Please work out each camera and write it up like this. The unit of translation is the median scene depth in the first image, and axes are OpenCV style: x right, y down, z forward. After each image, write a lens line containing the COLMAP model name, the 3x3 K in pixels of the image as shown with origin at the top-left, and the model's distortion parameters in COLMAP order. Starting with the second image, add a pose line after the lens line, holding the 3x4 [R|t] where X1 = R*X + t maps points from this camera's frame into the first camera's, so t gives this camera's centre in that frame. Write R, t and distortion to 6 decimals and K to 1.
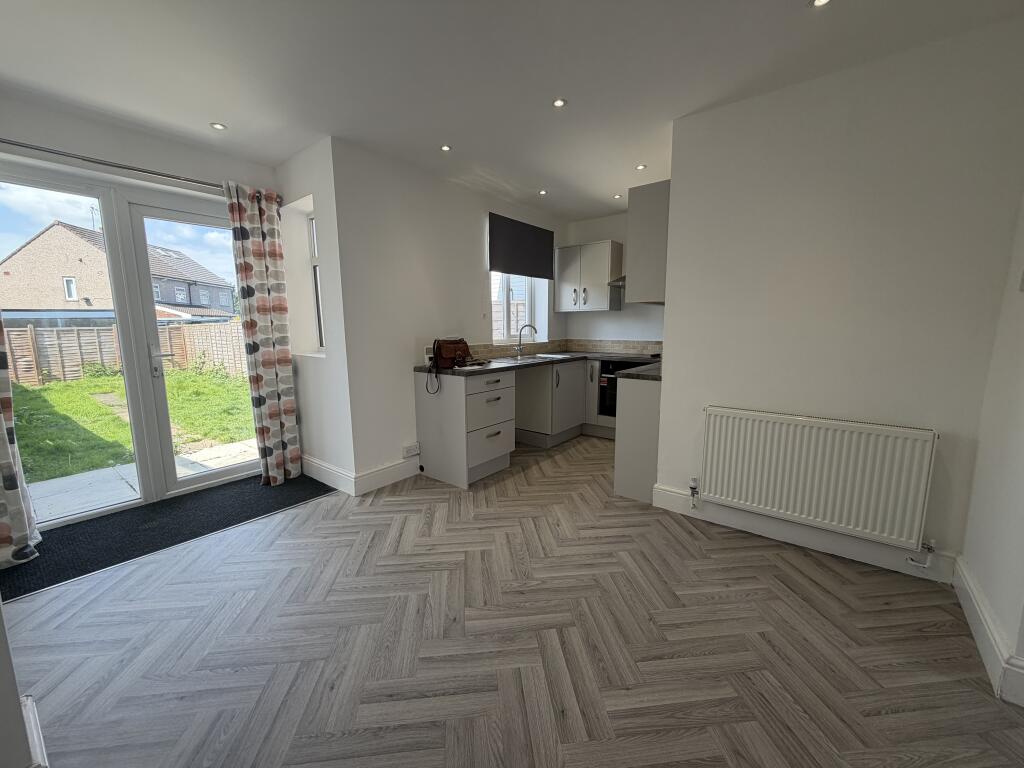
lens RADIAL K [[408.9, 0, 512.3], [0, 408.9, 385.9], [0, 0, 1]] dist [-0.002169, -0.000210]
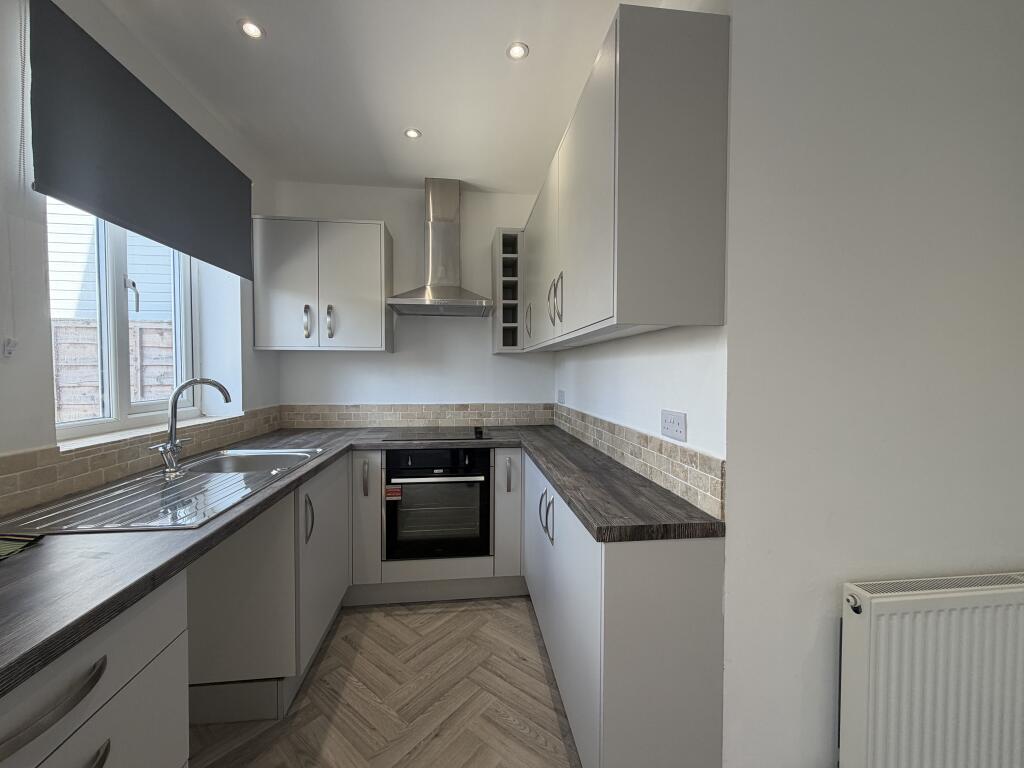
lens RADIAL K [[408.9, 0, 512.3], [0, 408.9, 385.9], [0, 0, 1]] dist [-0.002169, -0.000210]
pose [[0.709117, -0.014014, 0.704951, -0.019075], [0.096779, 0.992274, -0.077625, -0.079985], [-0.698417, 0.123270, 0.704995, 0.499807]]
